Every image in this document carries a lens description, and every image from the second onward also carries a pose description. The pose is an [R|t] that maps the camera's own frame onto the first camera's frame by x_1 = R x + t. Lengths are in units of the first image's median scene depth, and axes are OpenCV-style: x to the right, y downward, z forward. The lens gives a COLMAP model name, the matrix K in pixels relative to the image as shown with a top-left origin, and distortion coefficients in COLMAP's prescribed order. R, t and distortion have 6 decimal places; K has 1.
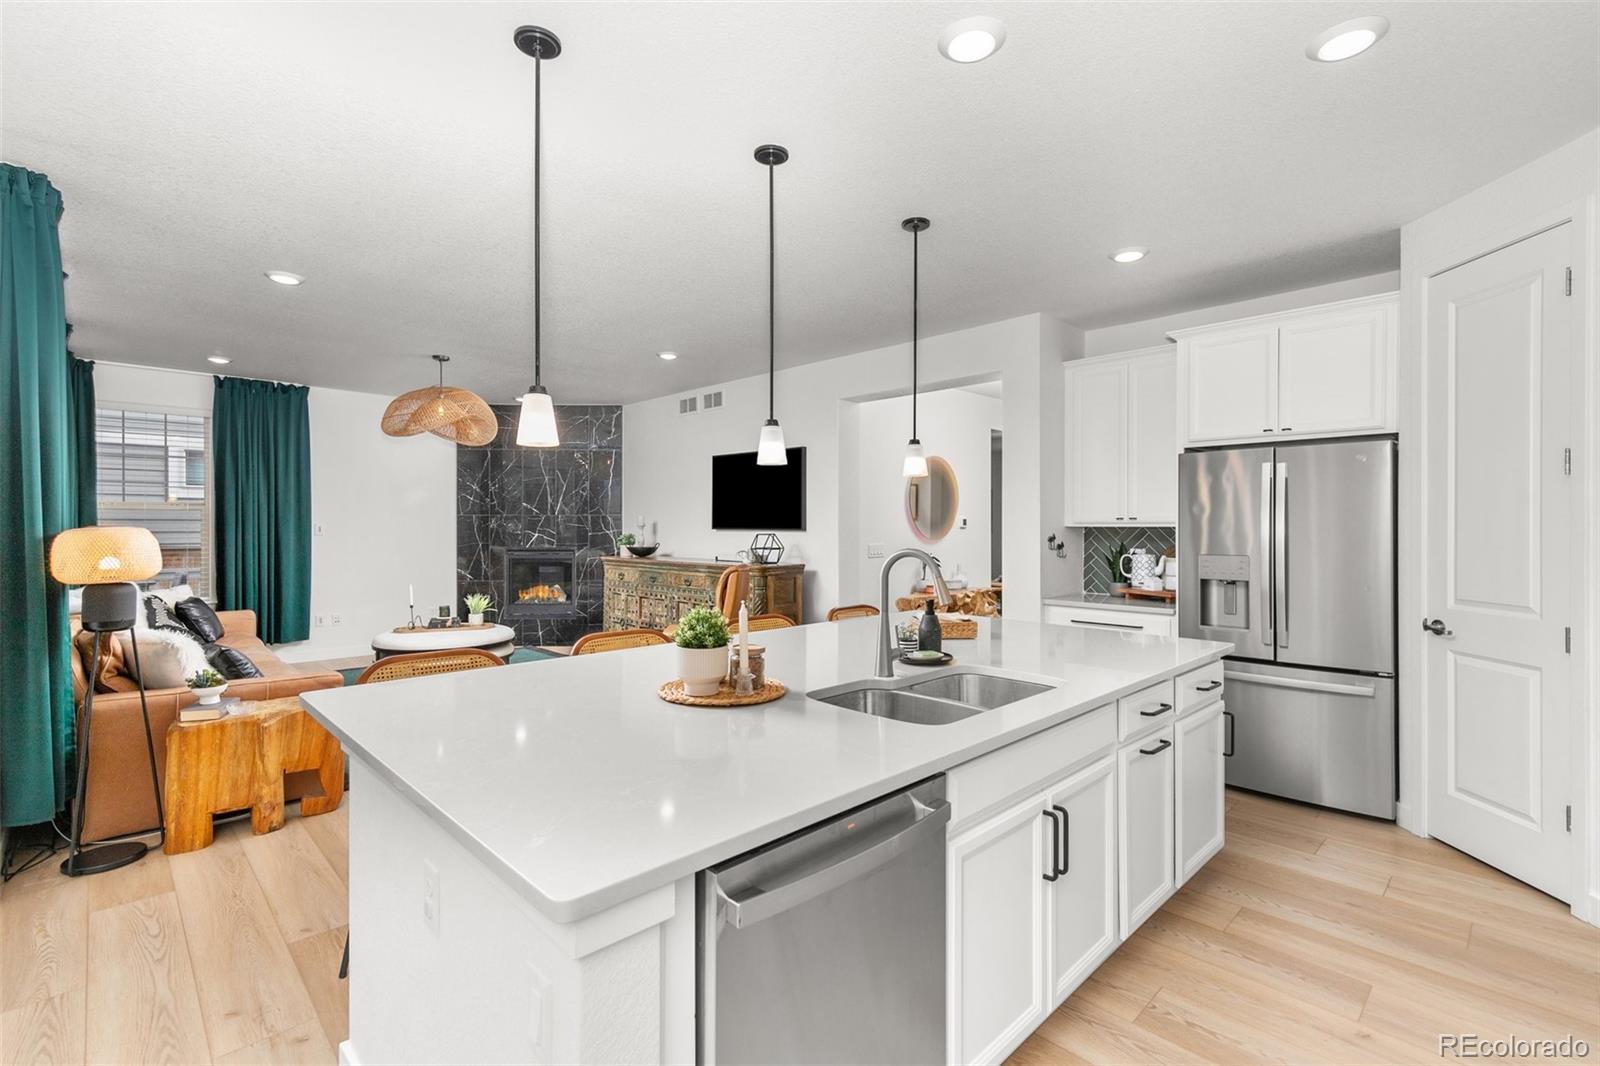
lens RADIAL K [[729.8, 0, 800.5], [0, 729.8, 537.9], [0, 0, 1]] dist [0.001486, 0.000190]
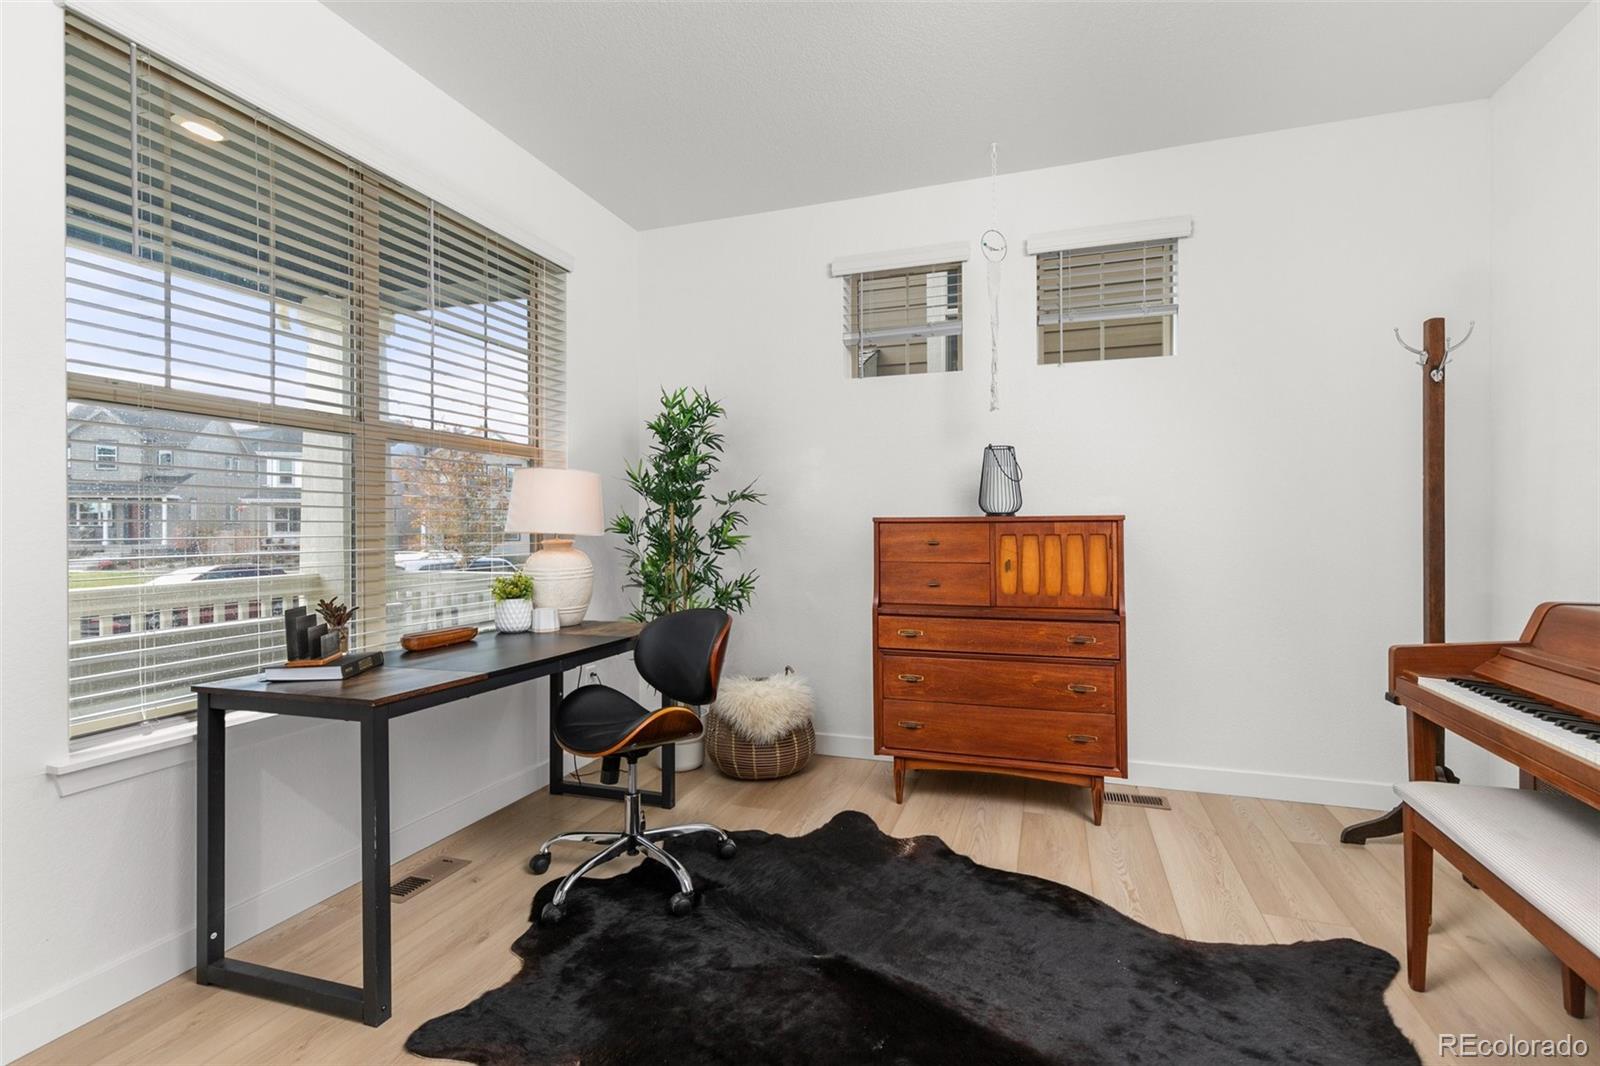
lens RADIAL K [[729.8, 0, 800.9], [0, 729.8, 528.9], [0, 0, 1]] dist [0.001486, 0.000190]
pose [[0.892615, -0.008894, 0.450732, -0.213398], [0.009459, 0.999955, 0.001000, -0.153085], [-0.450721, 0.003371, 0.892659, 0.918806]]
